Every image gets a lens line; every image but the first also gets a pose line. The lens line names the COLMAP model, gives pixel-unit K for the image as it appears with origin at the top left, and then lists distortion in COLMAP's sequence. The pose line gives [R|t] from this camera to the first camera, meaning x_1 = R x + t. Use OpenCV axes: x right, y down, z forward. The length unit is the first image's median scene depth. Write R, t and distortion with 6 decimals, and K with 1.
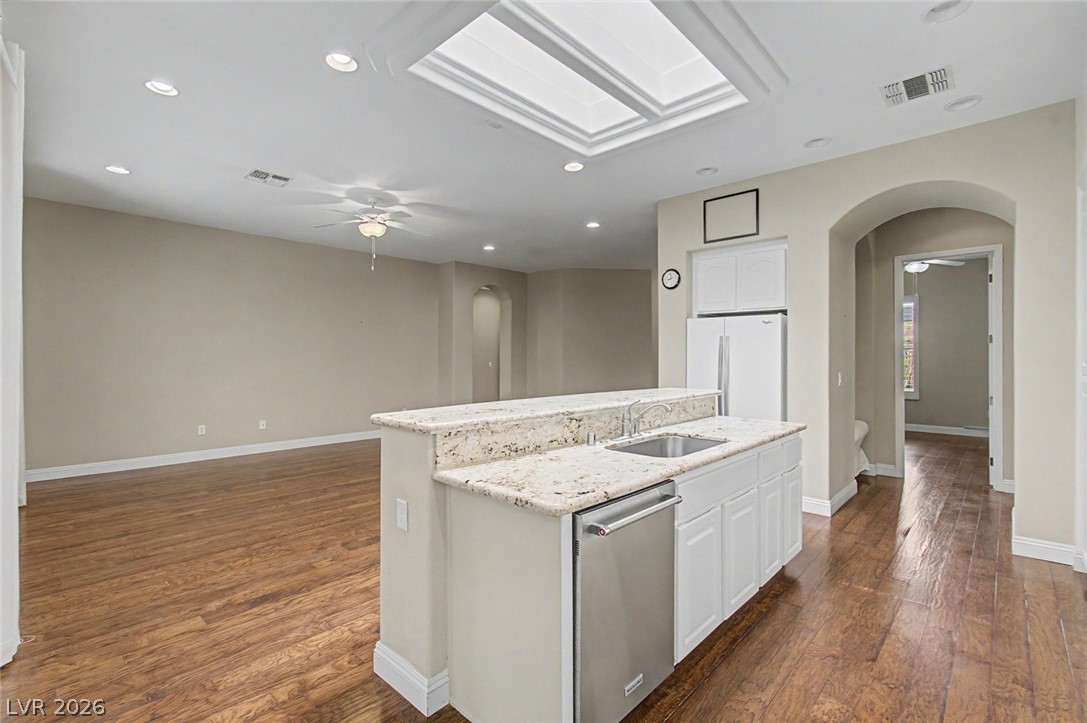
lens RADIAL K [[492.7, 0, 544.0], [0, 492.7, 360.0], [0, 0, 1]] dist [-0.012098, 0.005306]
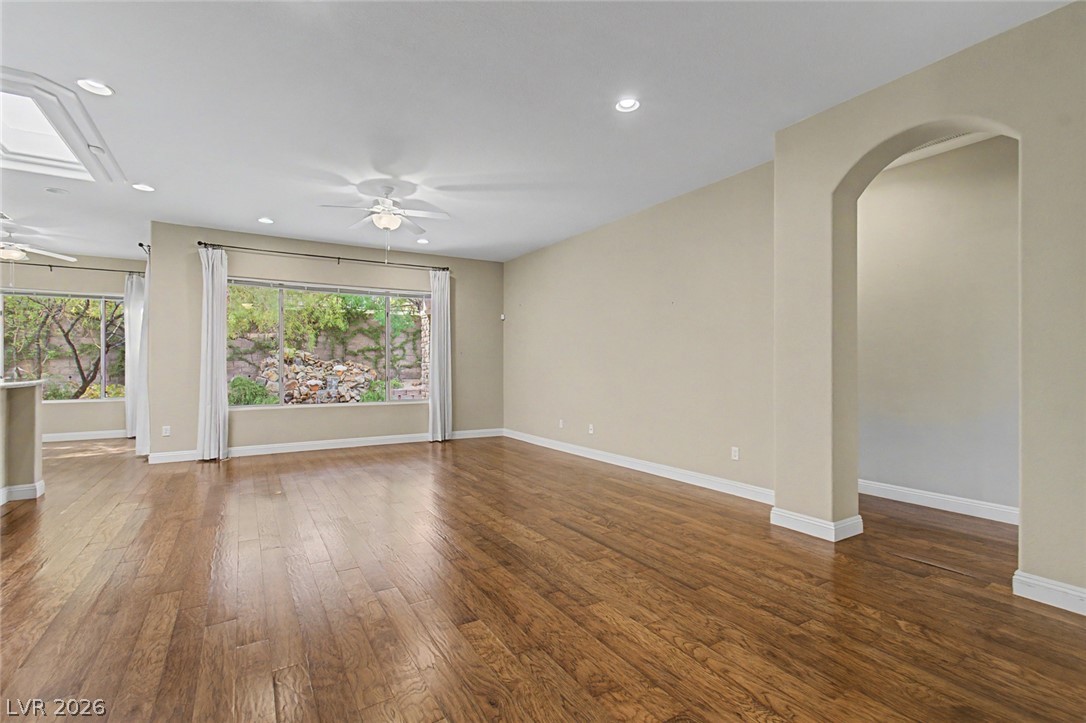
lens RADIAL K [[492.2, 0, 544.6], [0, 492.2, 367.0], [0, 0, 1]] dist [-0.012098, 0.005306]
pose [[-0.253994, -0.000816, -0.967205, 0.513097], [-0.003327, 0.999994, 0.000031, 0.018207], [0.967200, 0.003226, -0.253996, 1.571231]]
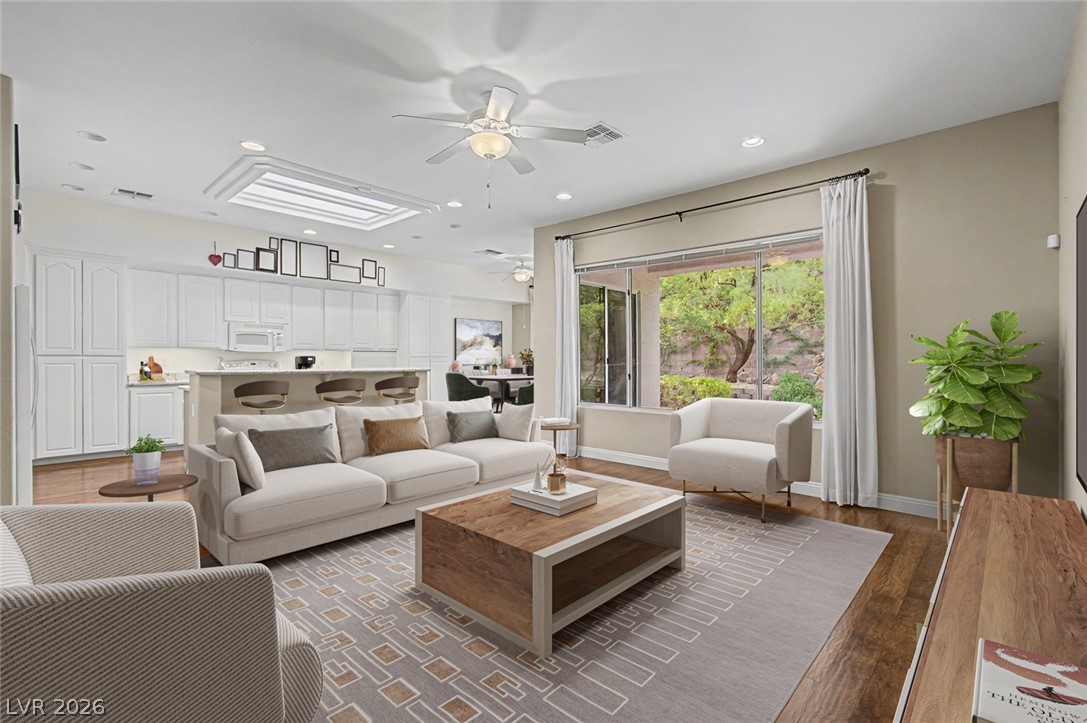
lens RADIAL K [[492.7, 0, 541.5], [0, 492.7, 354.6], [0, 0, 1]] dist [-0.012098, 0.005306]
pose [[-0.999931, -0.008450, -0.008193, -0.421857], [-0.008414, 0.999955, -0.004411, 0.013270], [0.008230, -0.004341, -0.999957, 1.676323]]
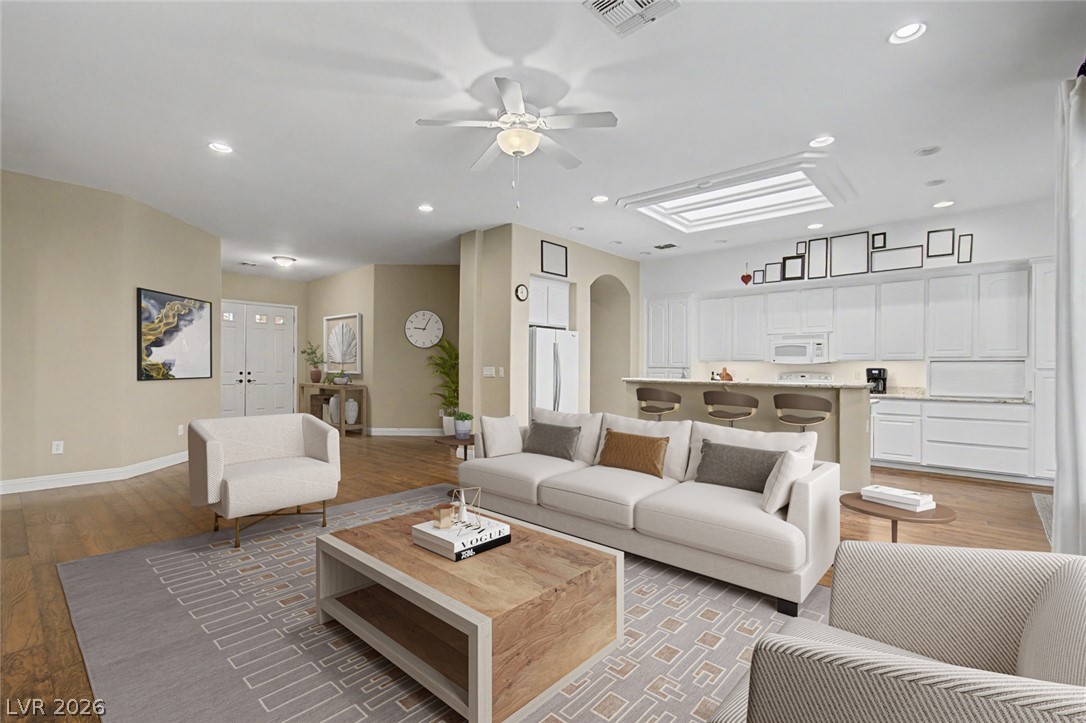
lens RADIAL K [[492.2, 0, 545.9], [0, 492.2, 368.3], [0, 0, 1]] dist [-0.012098, 0.005306]
pose [[-0.021038, -0.013034, 0.999694, -0.967035], [-0.002616, 0.999912, 0.012982, 0.003683], [-0.999775, -0.002342, -0.021070, 0.988548]]
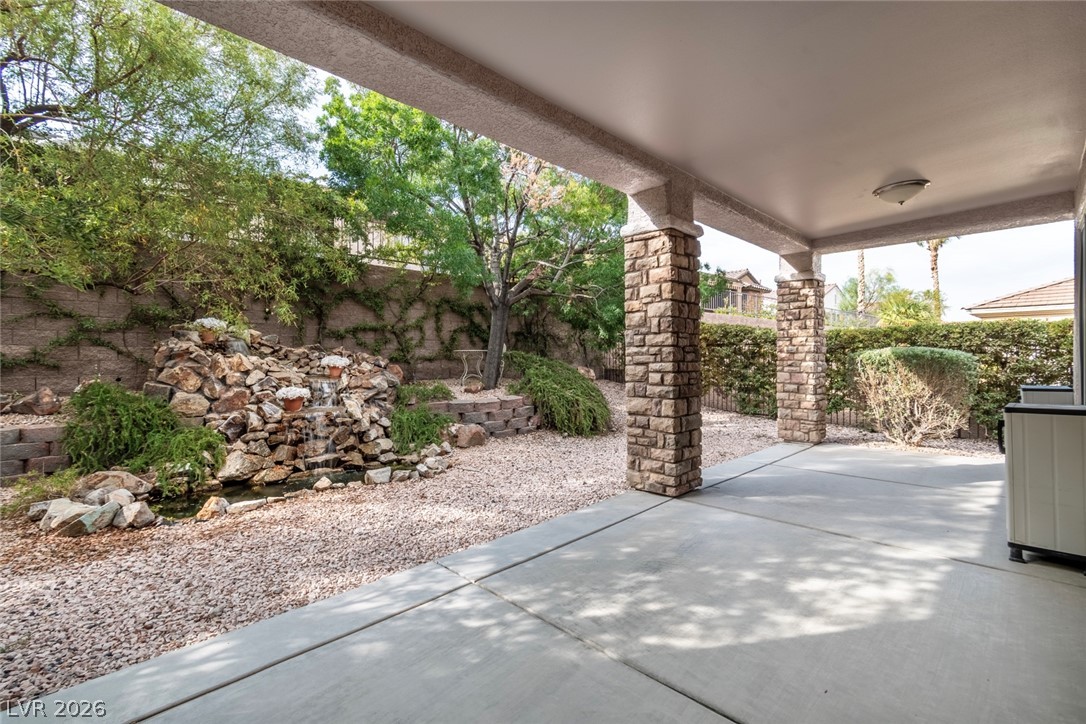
lens RADIAL K [[480.6, 0, 549.8], [0, 480.6, 365.5], [0, 0, 1]] dist [0.000941, -0.000447]
pose [[-0.037098, 0.008139, -0.999278, -0.611747], [0.001565, 0.999966, 0.008087, 0.030864], [0.999310, -0.001264, -0.037110, 0.333220]]
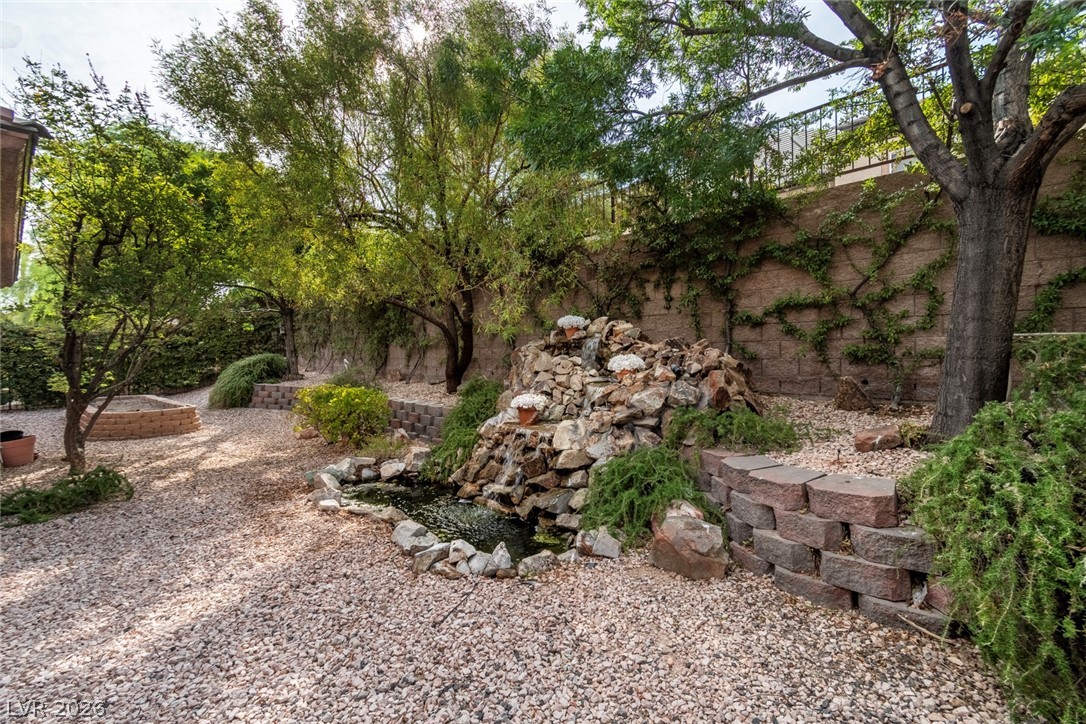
lens RADIAL K [[480.6, 0, 525.8], [0, 480.6, 354.9], [0, 0, 1]] dist [0.000941, -0.000447]
pose [[-0.999979, 0.003924, 0.005067, -1.819526], [0.003941, 0.999986, 0.003463, 0.008822], [-0.005053, 0.003483, -0.999981, 0.648810]]
